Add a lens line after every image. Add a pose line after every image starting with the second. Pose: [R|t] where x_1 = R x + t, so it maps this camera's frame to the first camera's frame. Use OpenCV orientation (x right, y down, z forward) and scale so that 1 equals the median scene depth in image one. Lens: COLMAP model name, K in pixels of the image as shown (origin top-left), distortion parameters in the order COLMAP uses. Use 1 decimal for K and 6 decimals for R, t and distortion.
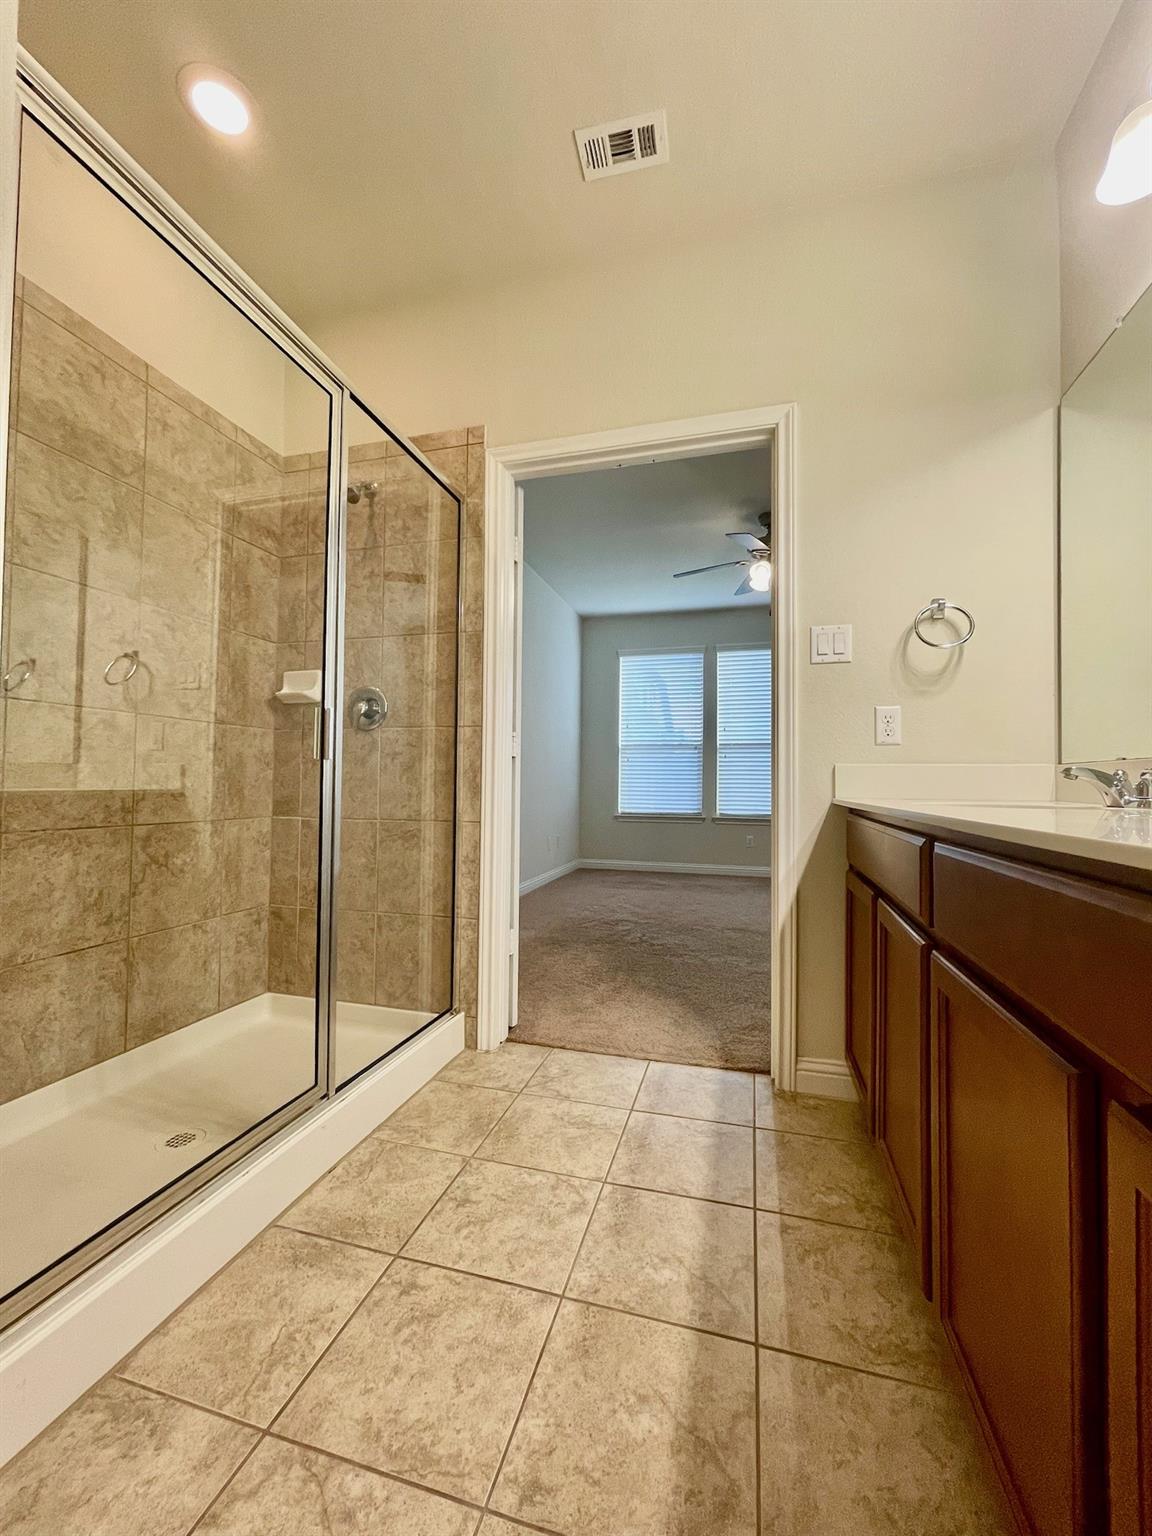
lens RADIAL K [[614.8, 0, 583.3], [0, 614.8, 762.7], [0, 0, 1]] dist [-0.000131, -0.000648]
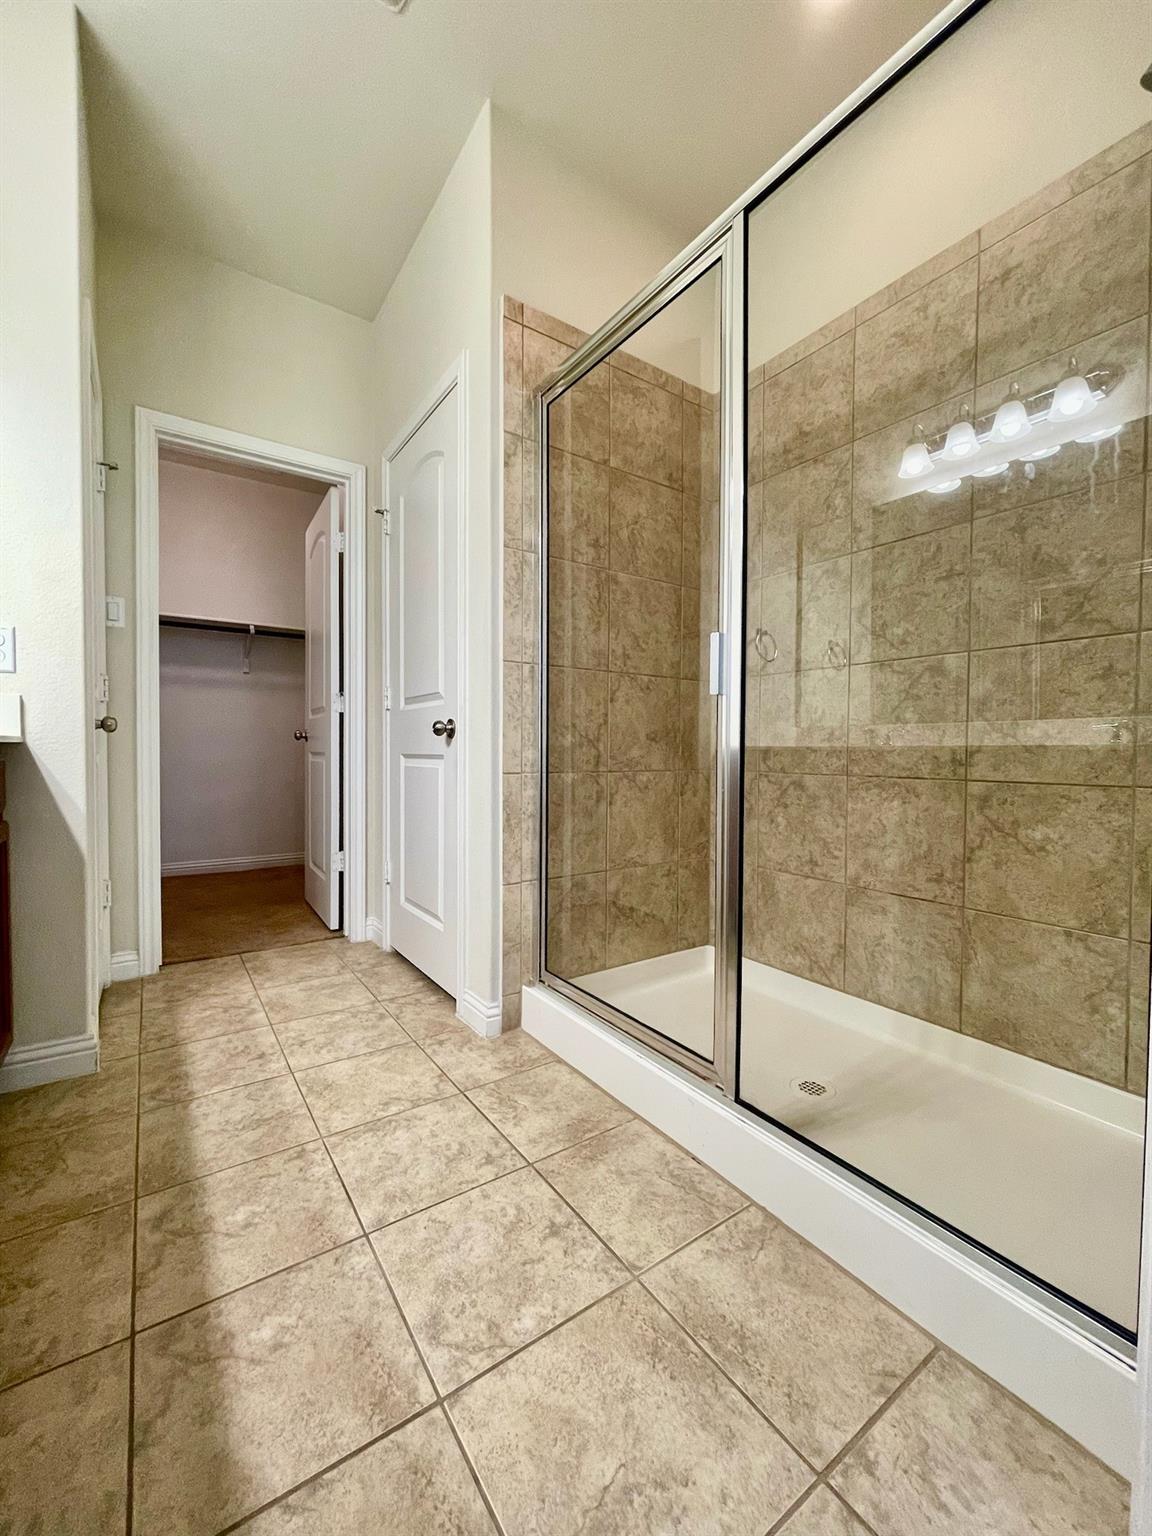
lens RADIAL K [[614.8, 0, 569.8], [0, 614.8, 773.1], [0, 0, 1]] dist [-0.000131, -0.000648]
pose [[-0.648012, 0.013008, -0.761519, 0.403046], [0.017653, 0.999842, 0.002057, 0.108385], [0.761425, -0.012111, -0.648139, 1.546971]]
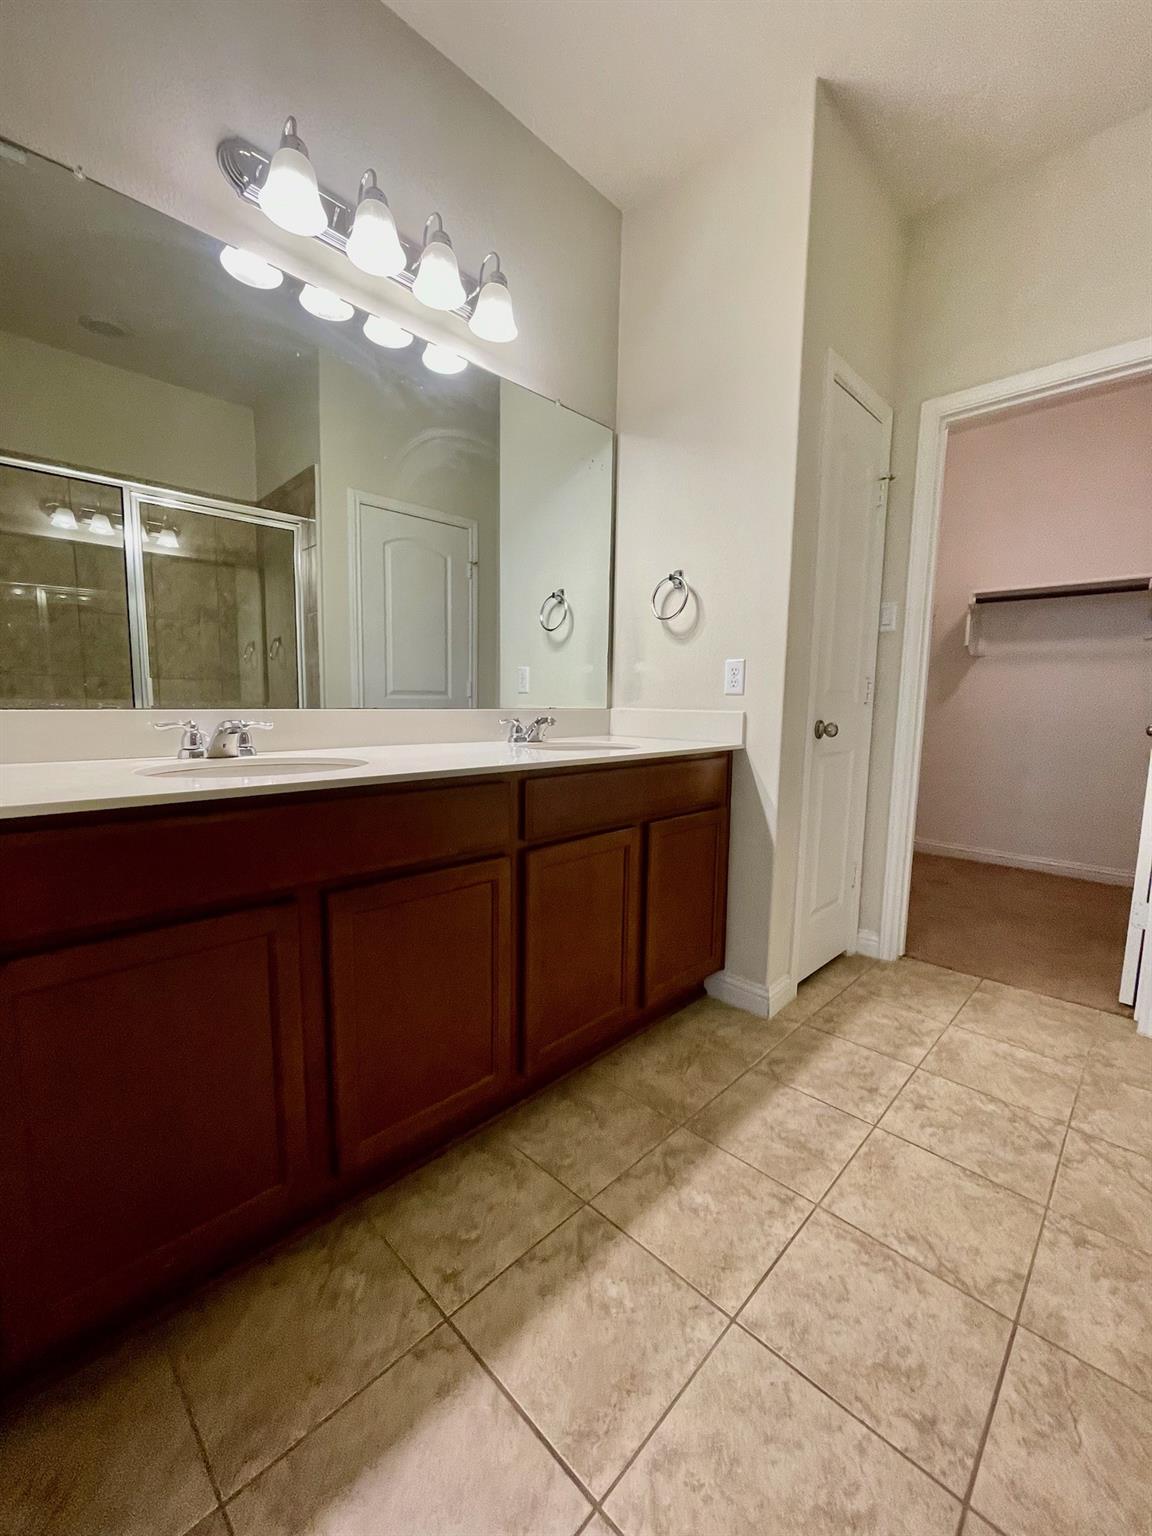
lens RADIAL K [[614.8, 0, 577.3], [0, 614.8, 772.5], [0, 0, 1]] dist [-0.000131, -0.000648]
pose [[-0.873695, -0.075949, 0.480509, -0.172317], [-0.039775, 0.995583, 0.085040, -0.016299], [-0.484845, 0.055187, -0.872857, 1.529905]]
